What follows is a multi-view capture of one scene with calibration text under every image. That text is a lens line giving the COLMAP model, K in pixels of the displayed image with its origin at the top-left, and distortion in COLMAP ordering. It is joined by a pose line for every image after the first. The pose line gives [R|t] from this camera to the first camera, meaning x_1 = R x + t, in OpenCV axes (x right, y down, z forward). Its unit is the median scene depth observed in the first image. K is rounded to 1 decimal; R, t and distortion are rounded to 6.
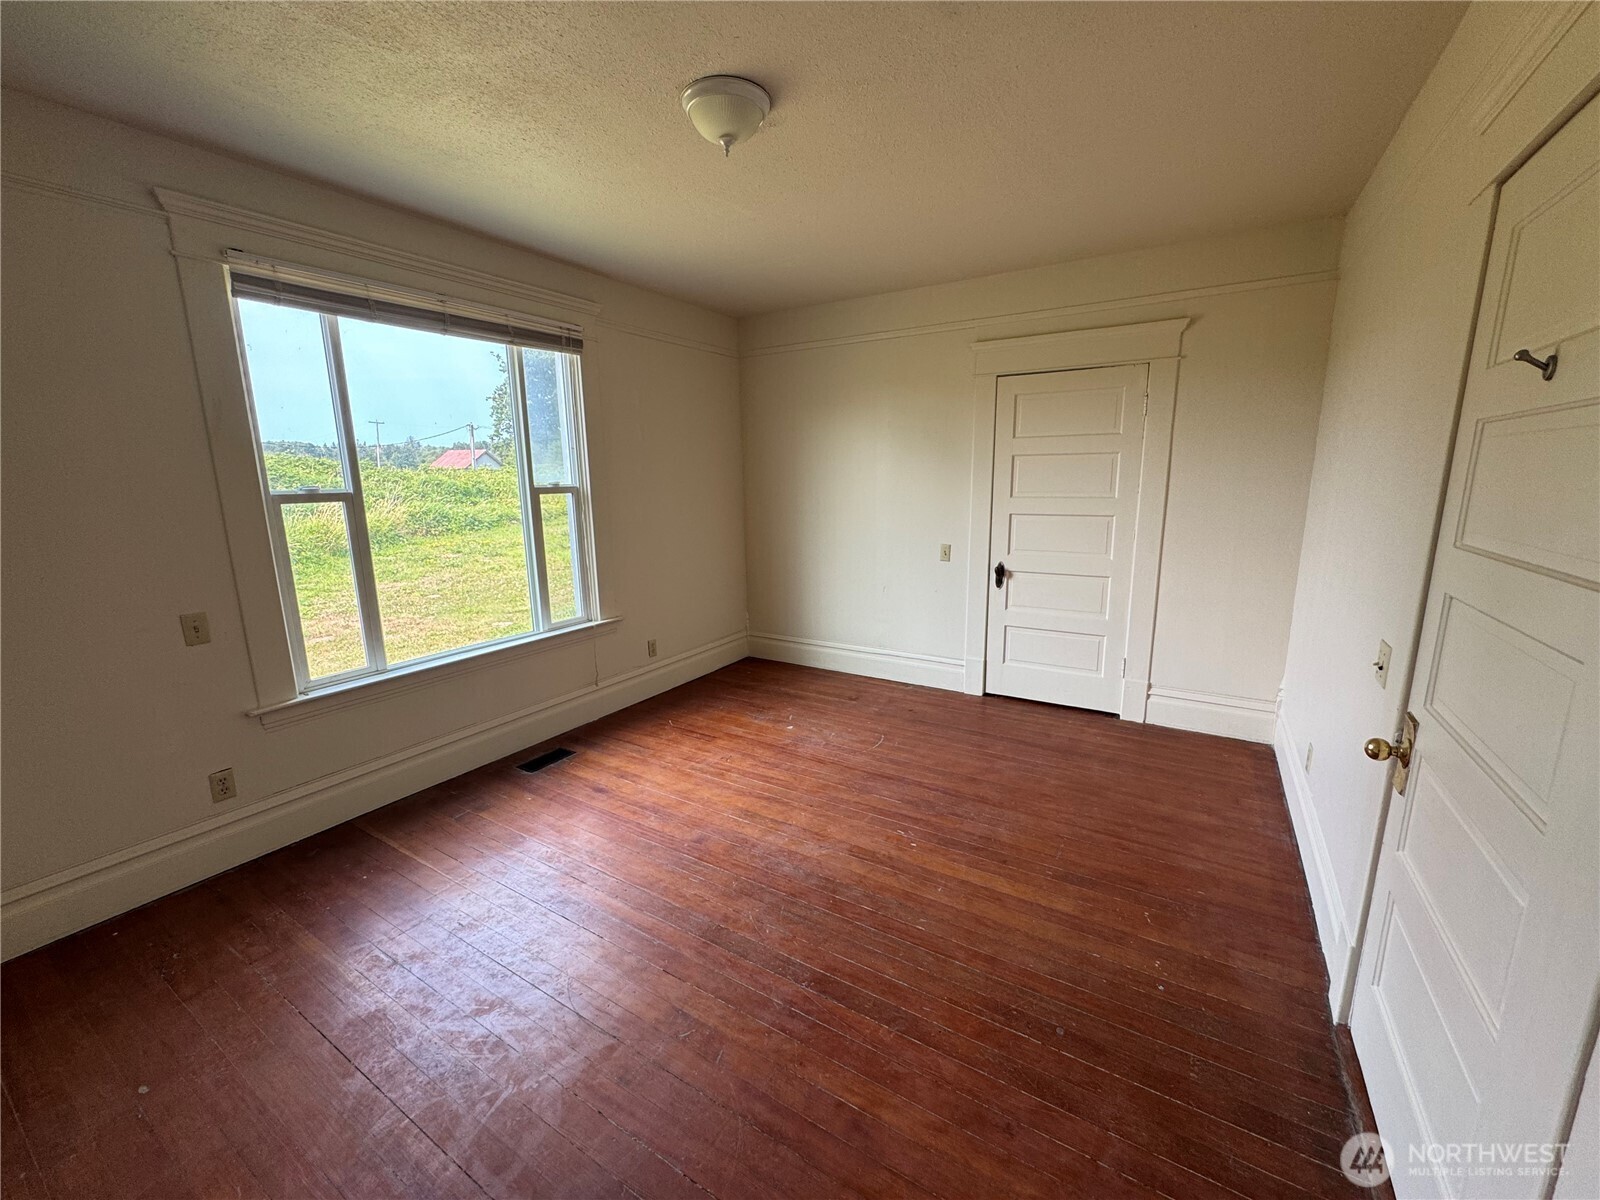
lens RADIAL K [[639.5, 0, 800.0], [0, 639.5, 600.0], [0, 0, 1]] dist [-0.001503, 0.000191]
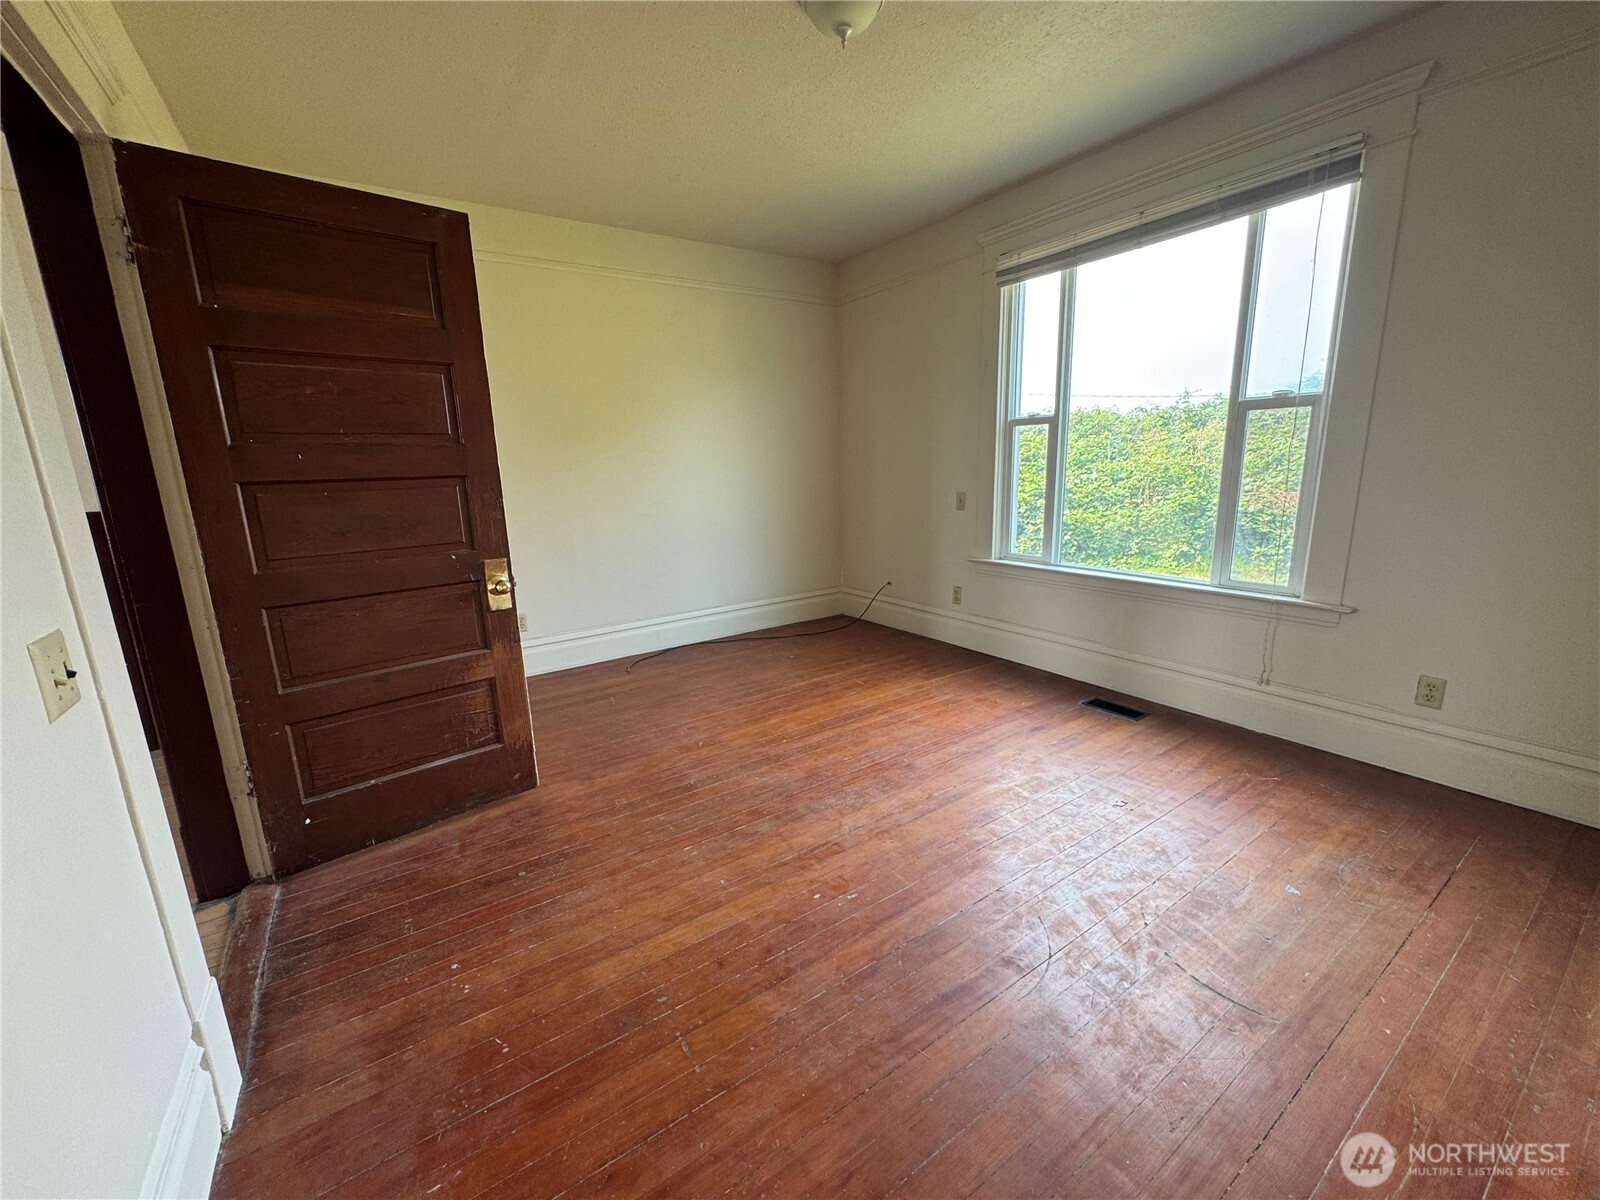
lens RADIAL K [[639.5, 0, 800.0], [0, 639.5, 600.0], [0, 0, 1]] dist [-0.001503, 0.000191]
pose [[-0.399773, 0.219160, -0.890029, 0.774496], [-0.144422, 0.943807, 0.297272, -0.142386], [0.905165, 0.247381, -0.345657, 1.191132]]
